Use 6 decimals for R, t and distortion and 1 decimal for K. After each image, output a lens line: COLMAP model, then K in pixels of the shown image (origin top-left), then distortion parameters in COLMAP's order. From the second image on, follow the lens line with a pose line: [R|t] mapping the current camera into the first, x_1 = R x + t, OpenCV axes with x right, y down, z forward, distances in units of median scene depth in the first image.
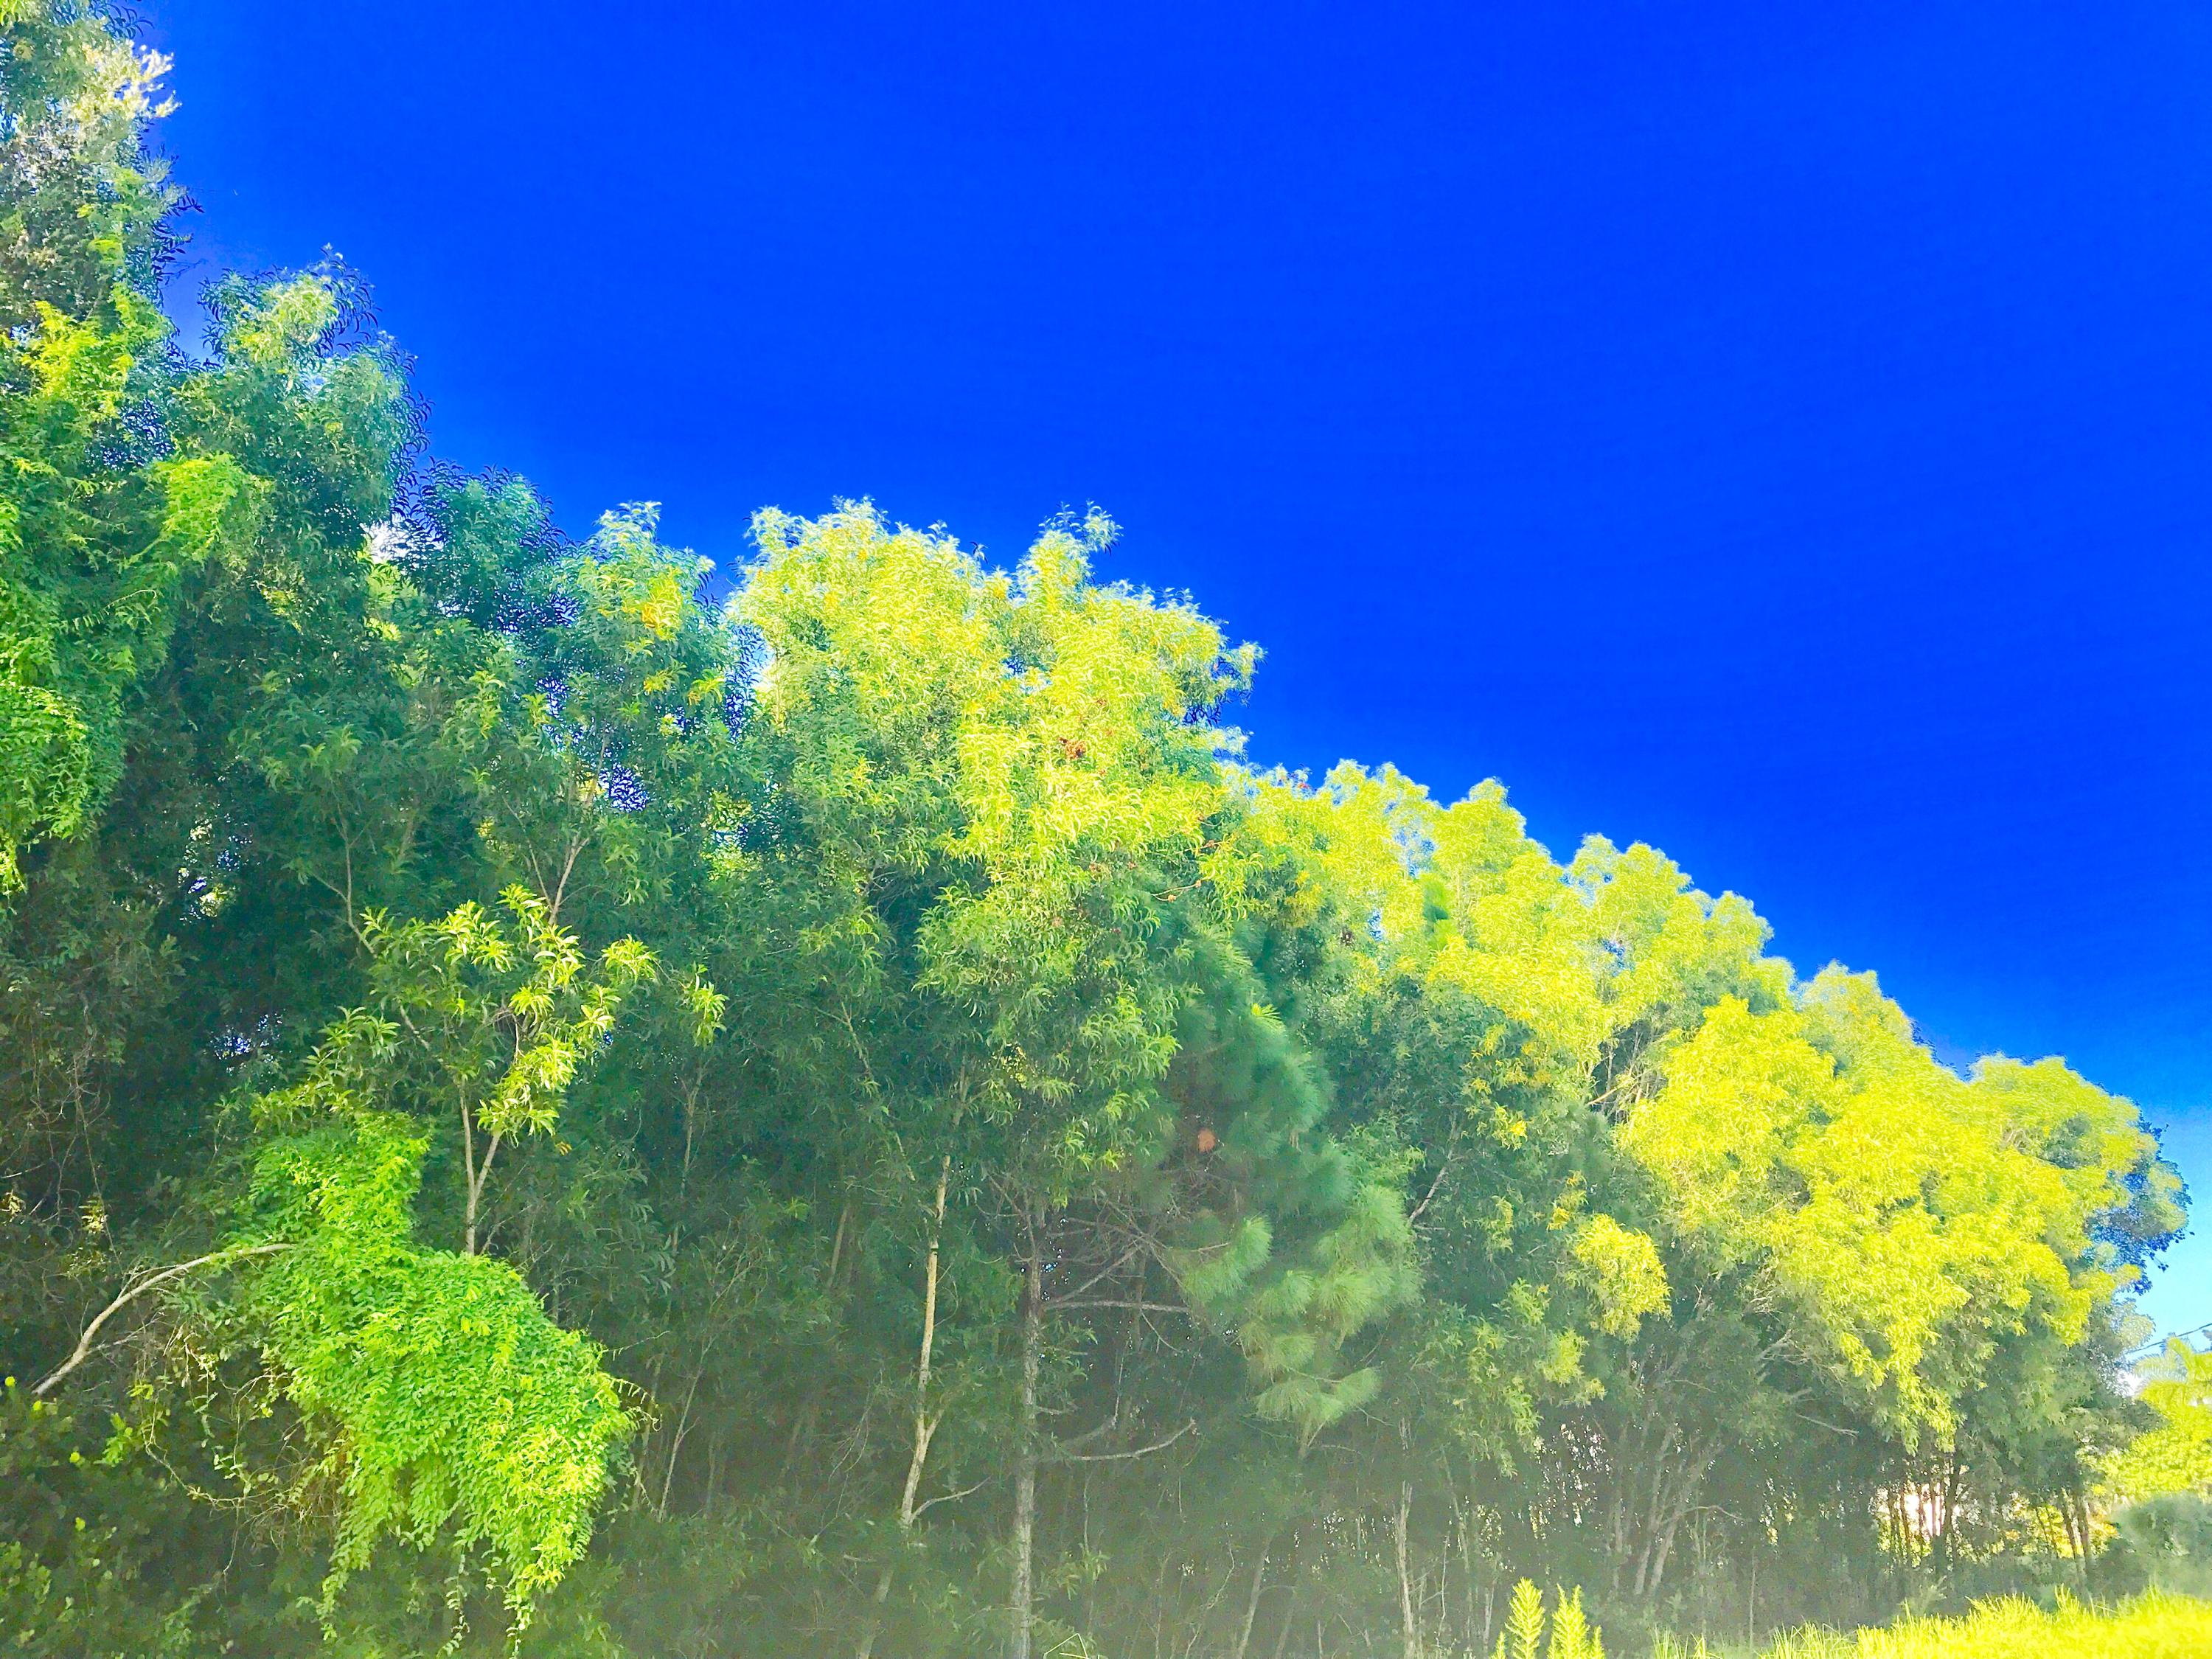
lens RADIAL K [[1849.0, 0, 1091.8], [0, 1849.0, 832.4], [0, 0, 1]] dist [0.050687, -0.042178]
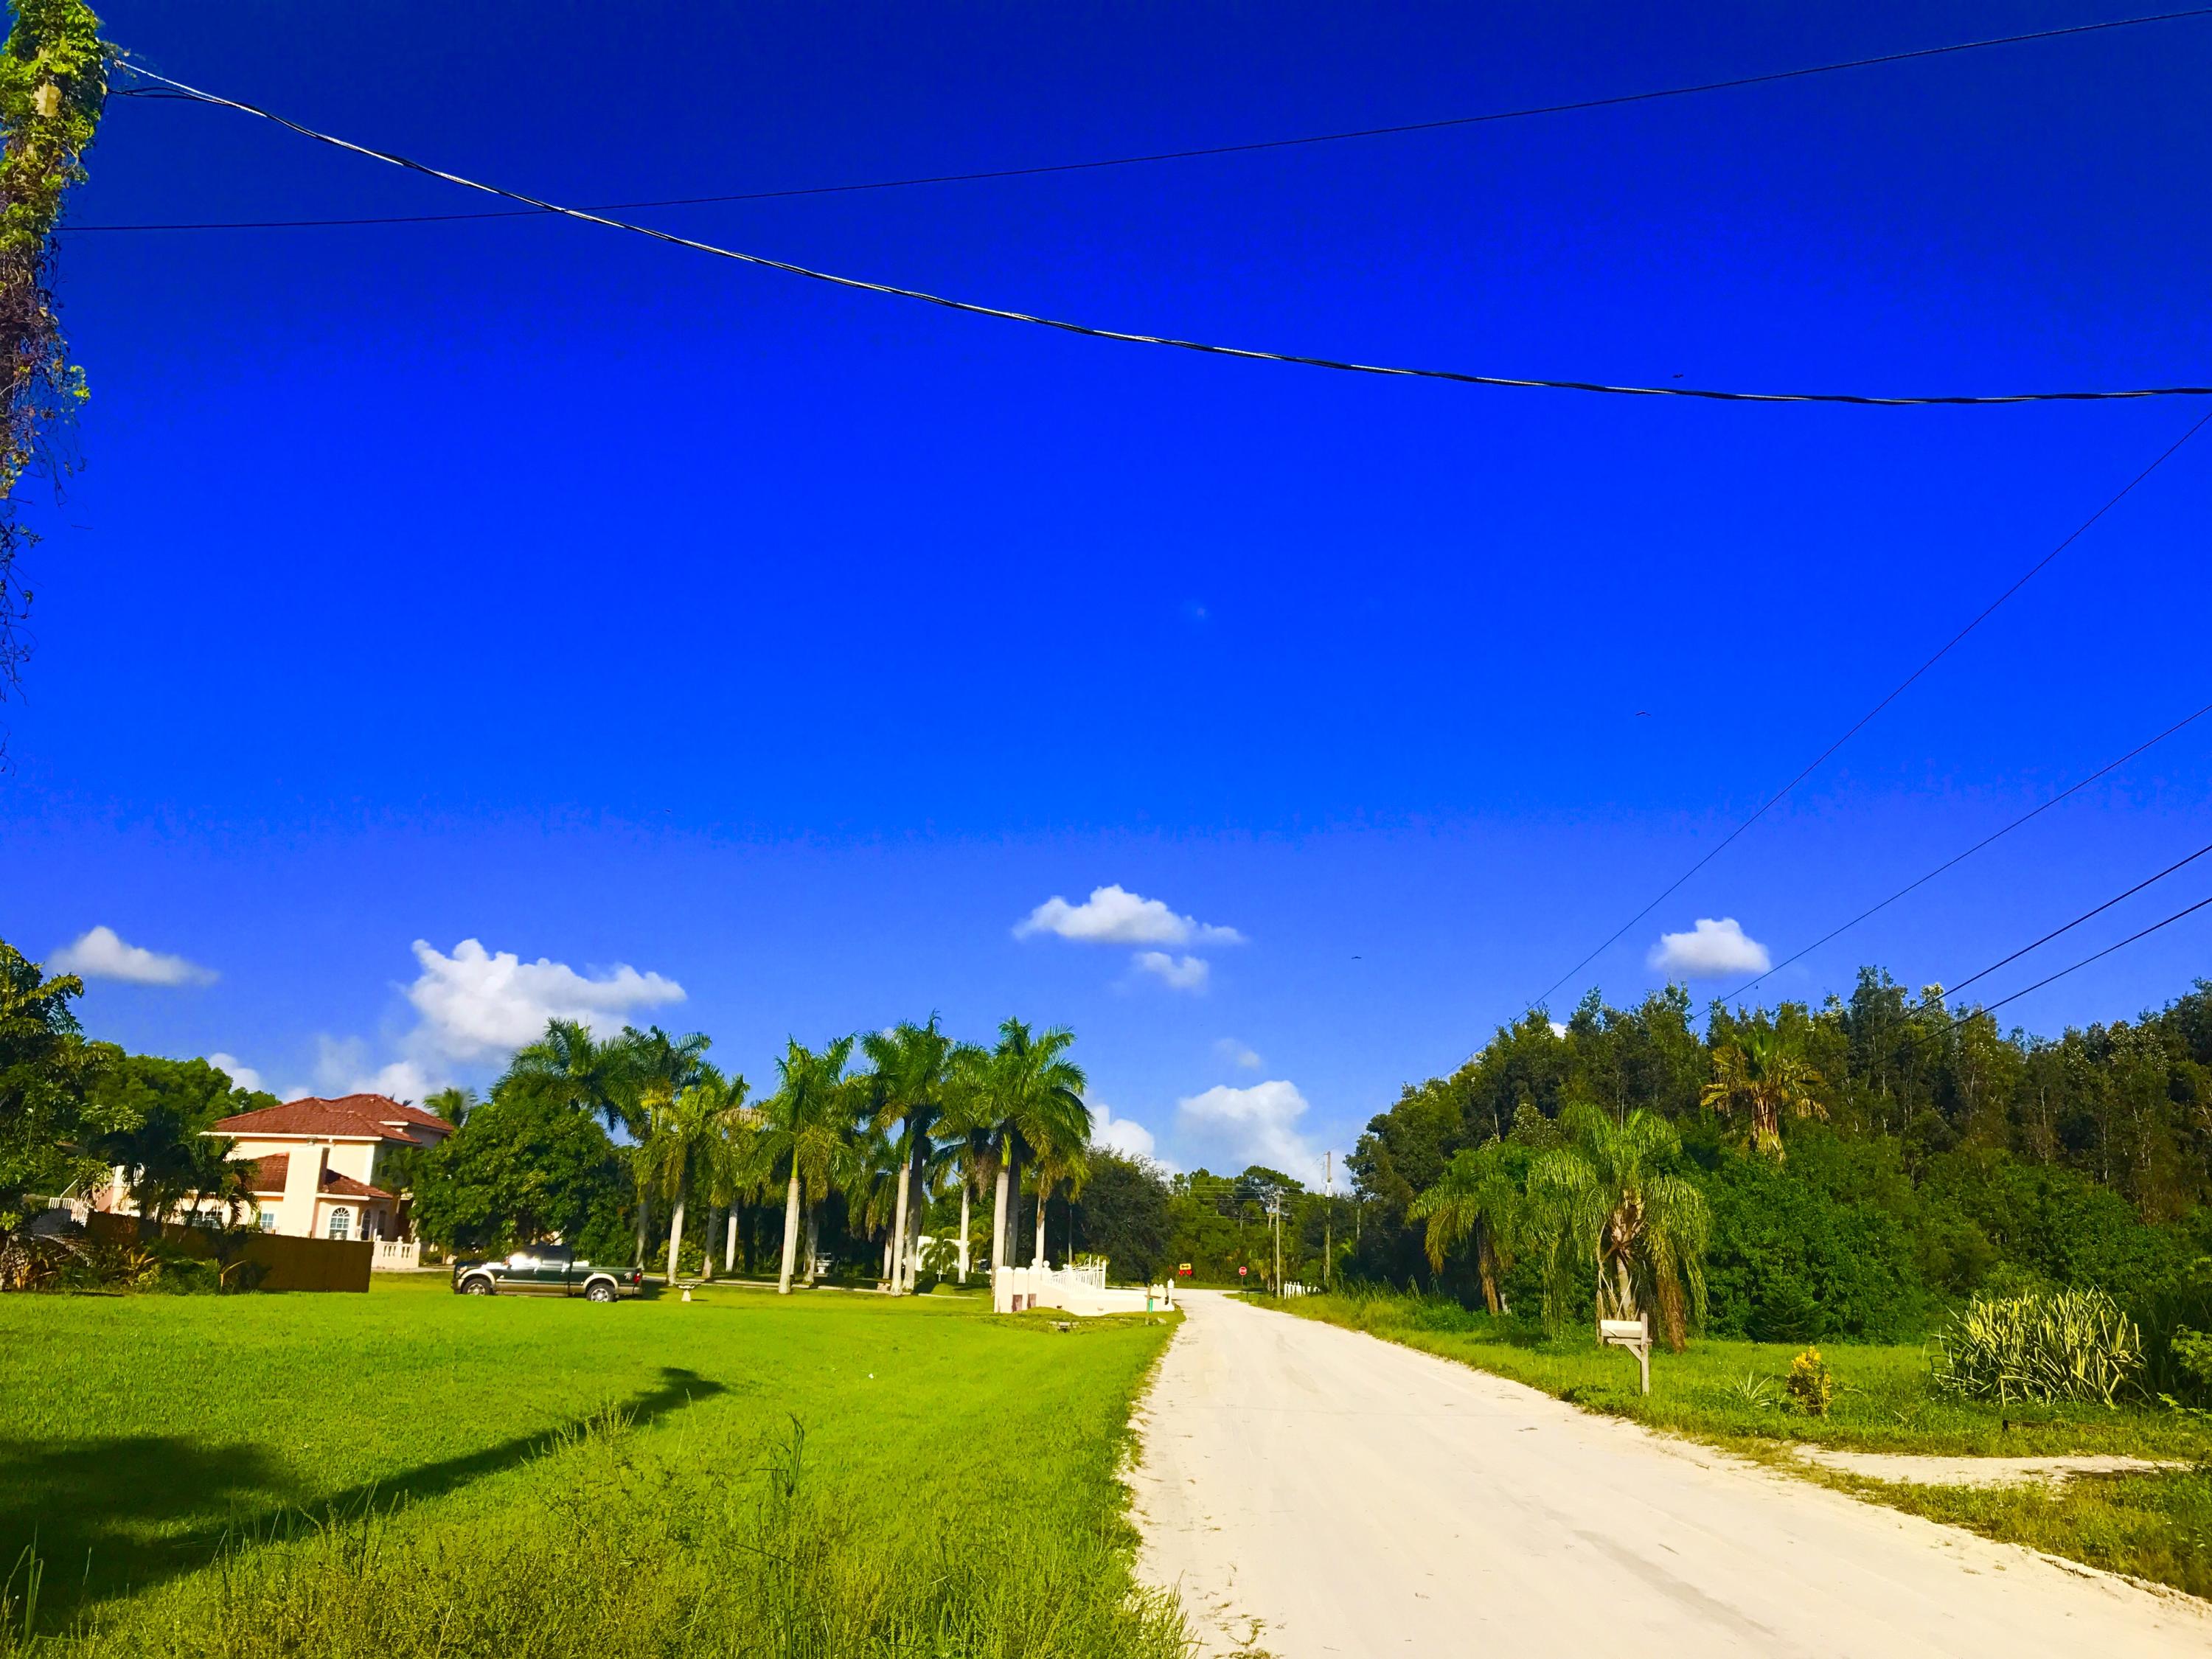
lens RADIAL K [[1849.0, 0, 1069.7], [0, 1849.0, 777.4], [0, 0, 1]] dist [0.050687, -0.042178]
pose [[0.769505, 0.212712, 0.602175, 2.856340], [-0.273208, 0.961910, 0.009342, 1.254329], [-0.577251, -0.171708, 0.798309, 3.435206]]
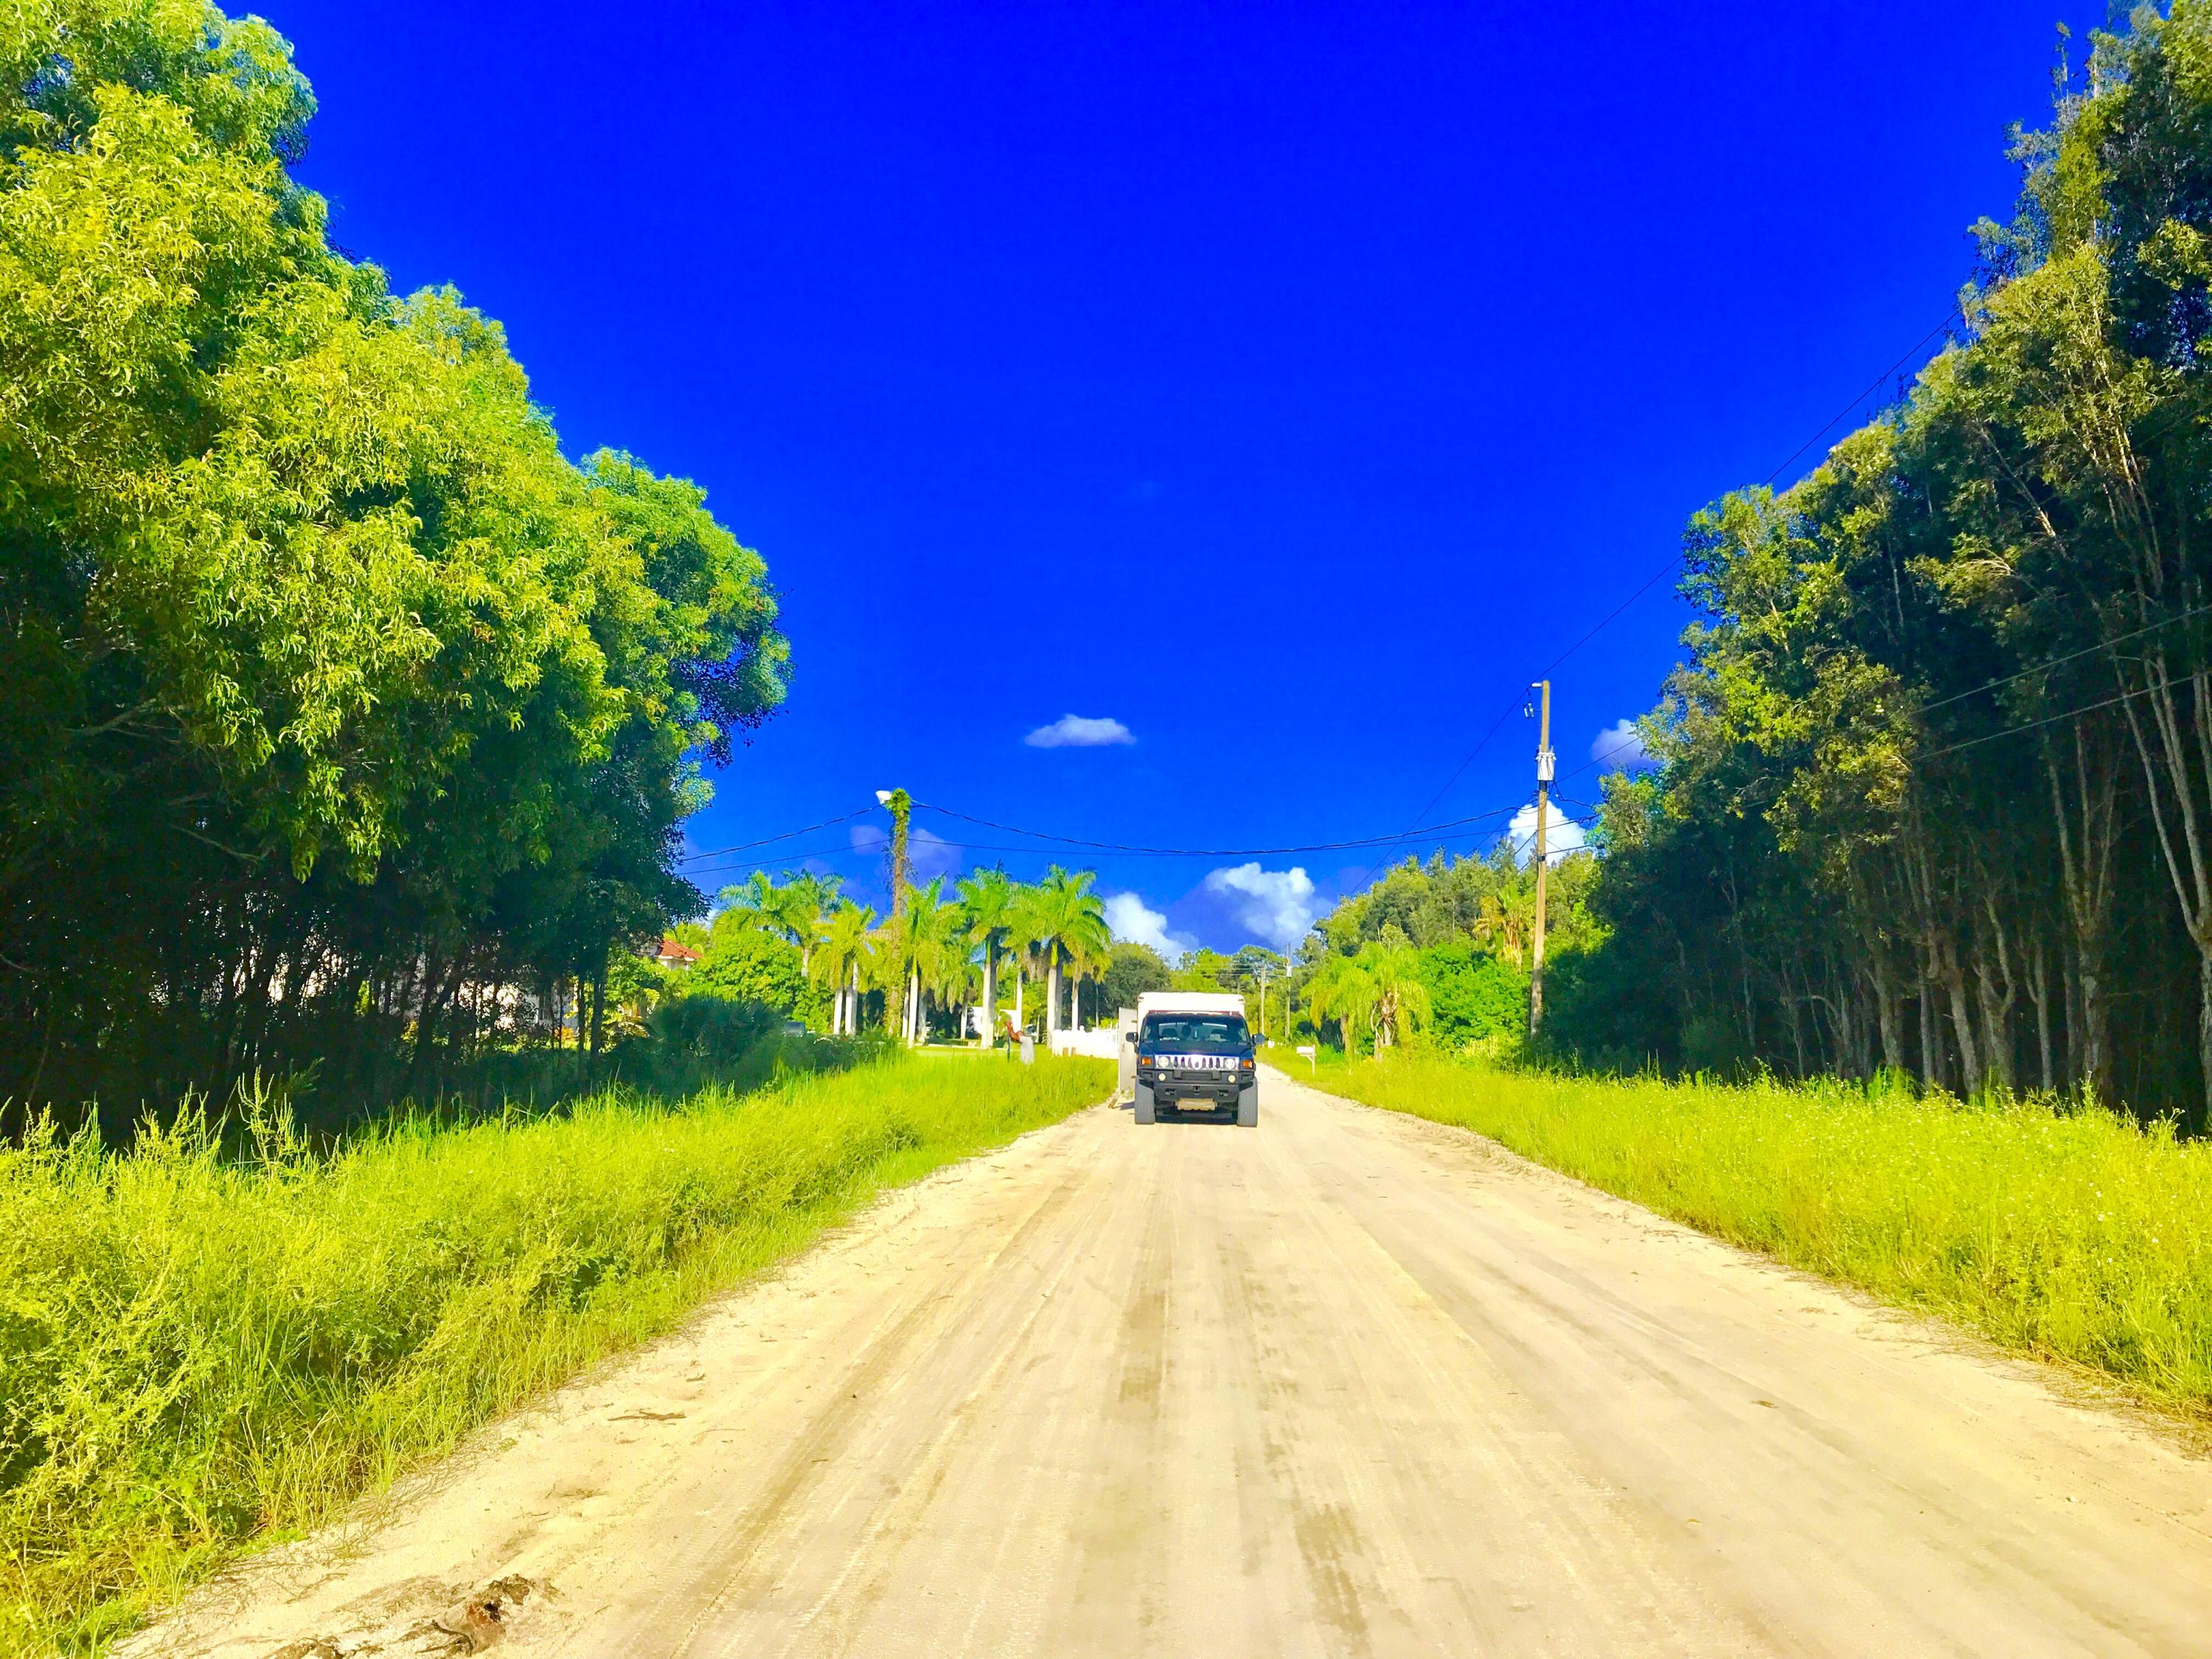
lens RADIAL K [[1849.0, 0, 1102.4], [0, 1849.0, 836.4], [0, 0, 1]] dist [0.050687, -0.042178]
pose [[0.767716, 0.109383, 0.631385, 0.544832], [-0.263923, 0.951843, 0.156010, 0.327642], [-0.583915, -0.286408, 0.759614, 0.812678]]
